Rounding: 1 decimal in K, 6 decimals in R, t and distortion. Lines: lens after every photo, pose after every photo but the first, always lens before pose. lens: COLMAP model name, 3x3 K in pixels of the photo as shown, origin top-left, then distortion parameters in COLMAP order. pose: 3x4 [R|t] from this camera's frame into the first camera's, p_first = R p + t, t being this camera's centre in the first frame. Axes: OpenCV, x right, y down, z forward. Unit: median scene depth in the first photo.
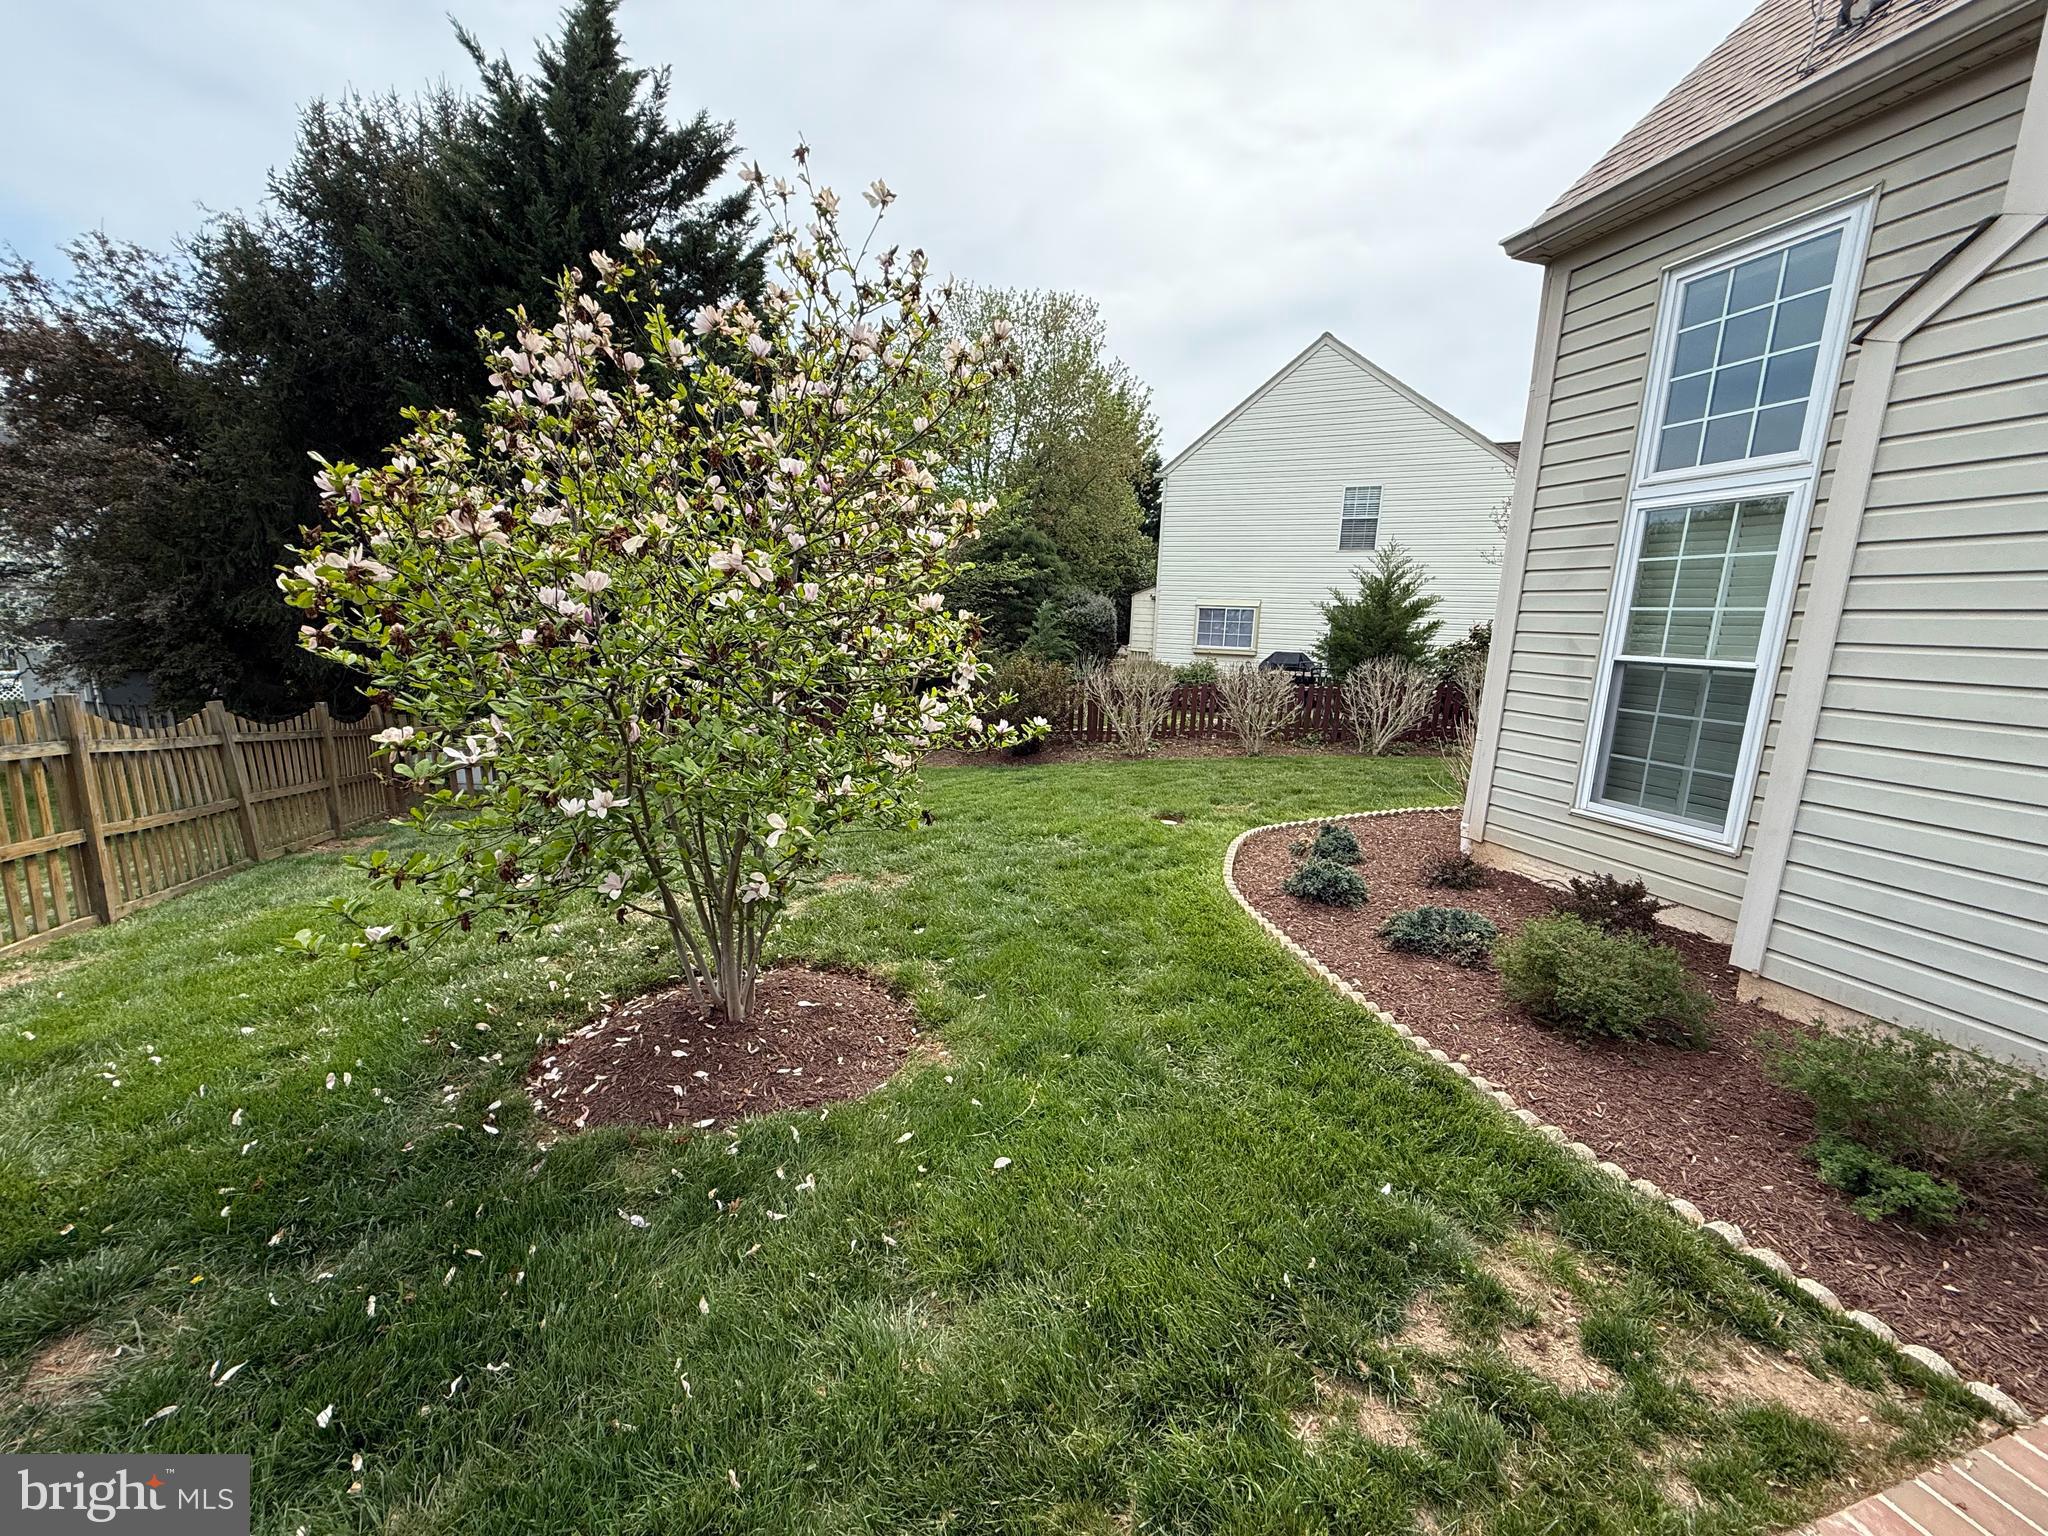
lens RADIAL K [[812.6, 0, 1023.7], [0, 812.6, 767.8], [0, 0, 1]] dist [-0.000623, 0.000763]
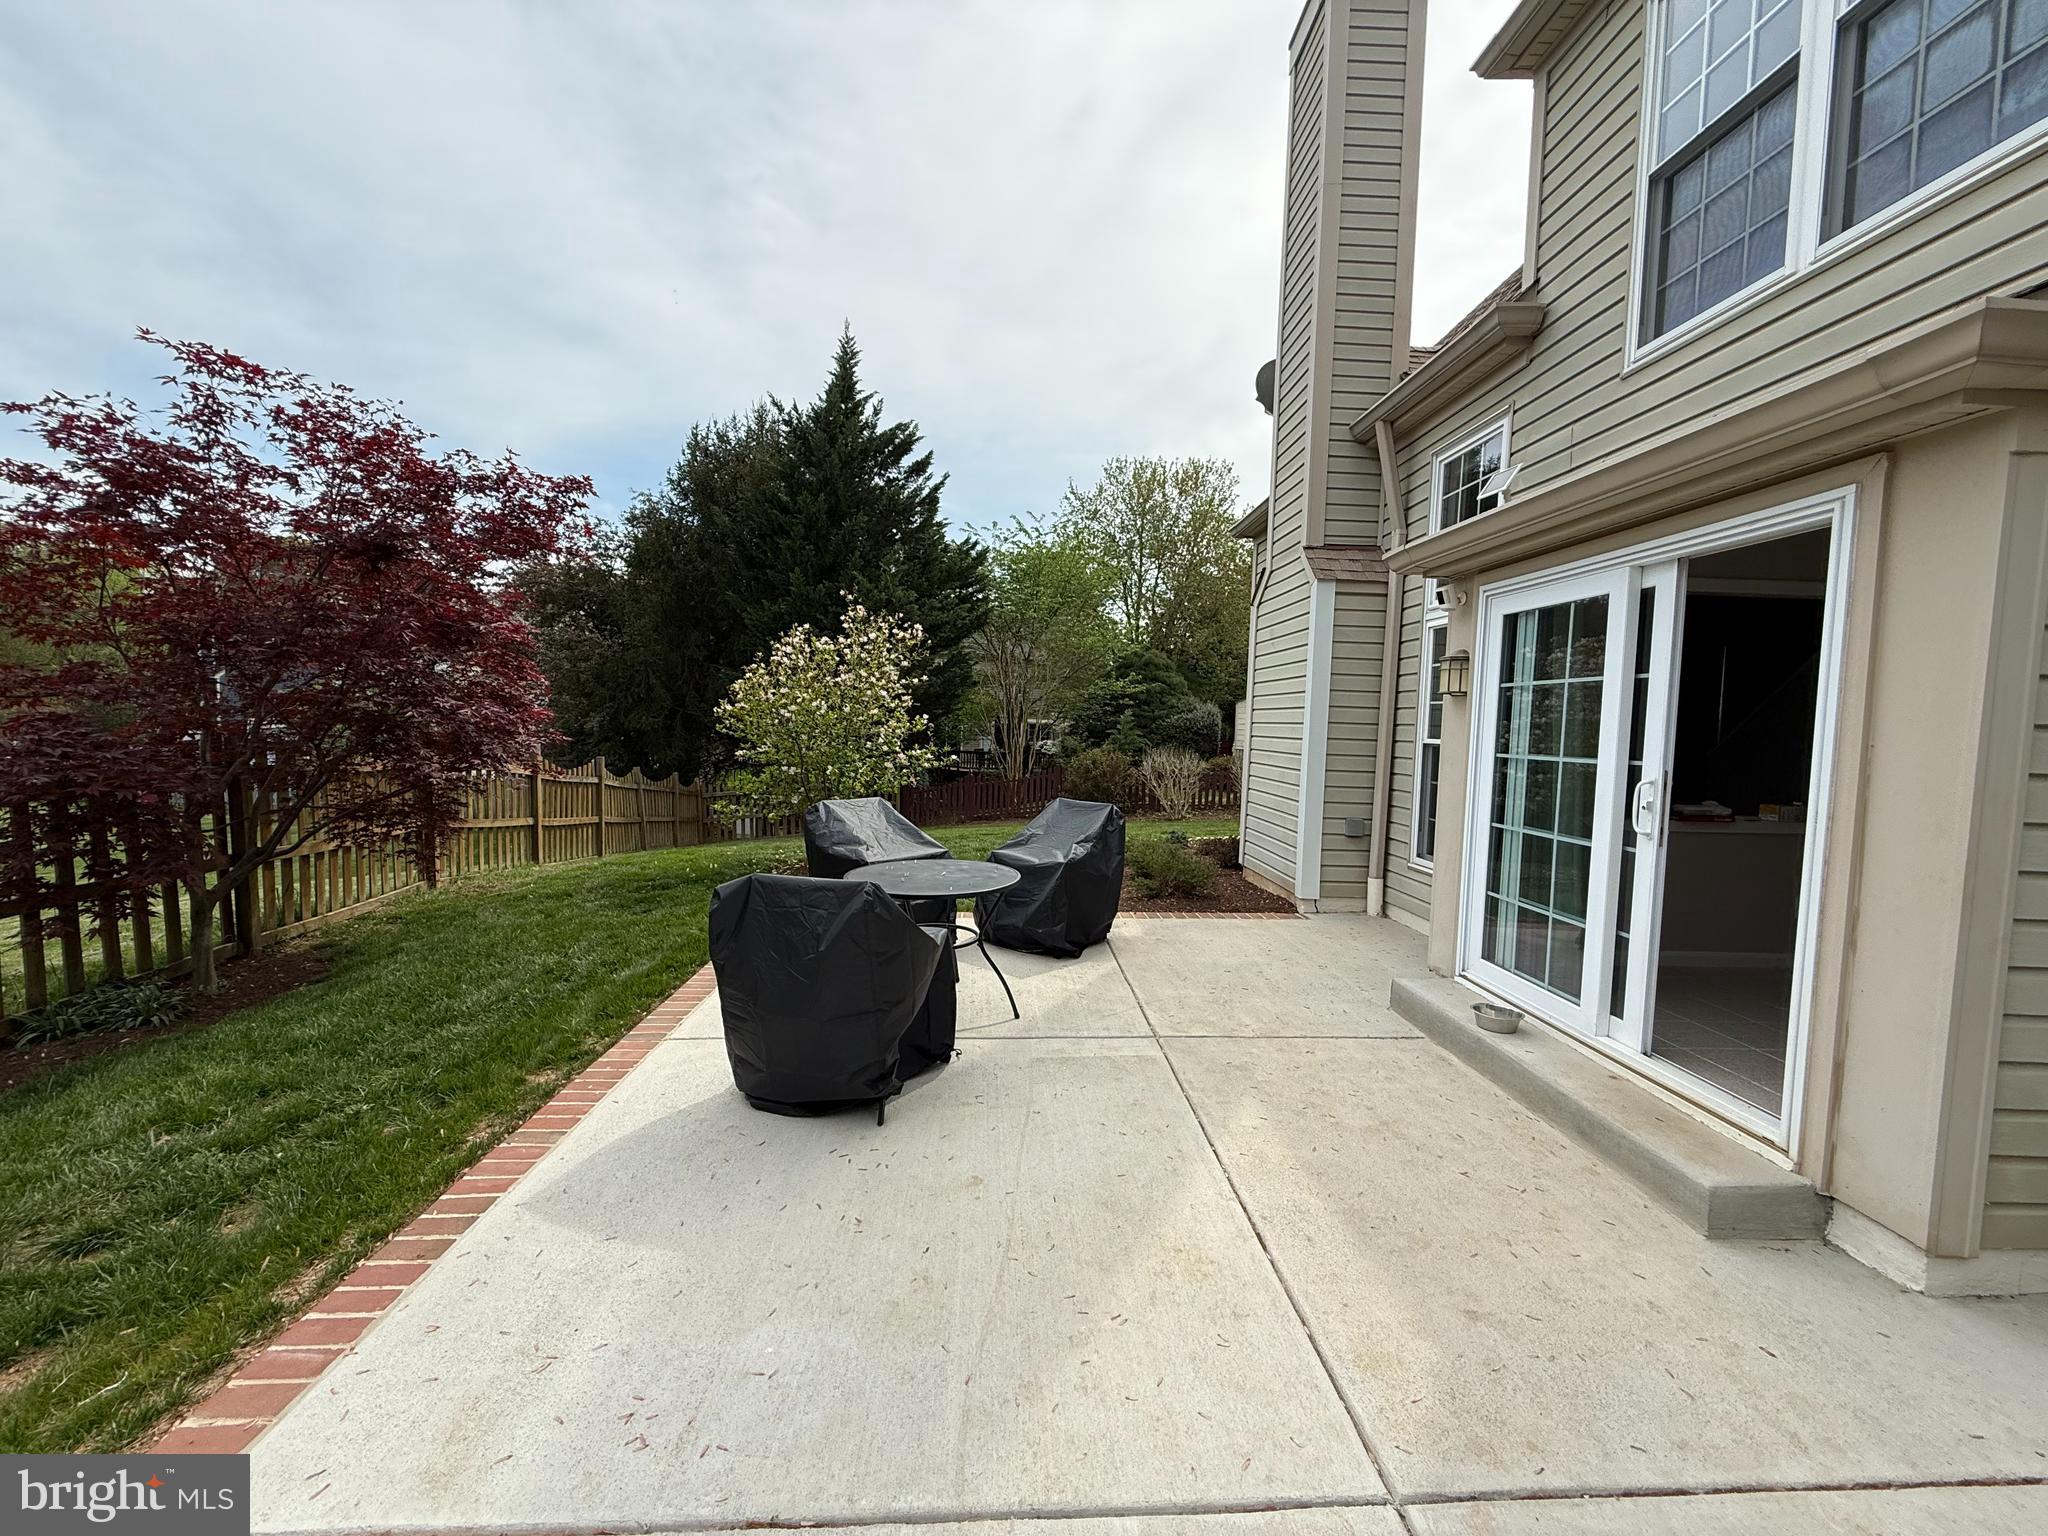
lens RADIAL K [[812.6, 0, 1027.1], [0, 812.6, 773.5], [0, 0, 1]] dist [-0.000623, 0.000763]
pose [[0.967334, 0.003532, -0.253480, 0.243872], [-0.034924, 0.992225, -0.119454, 0.079222], [0.251087, 0.124405, 0.959937, -0.380633]]
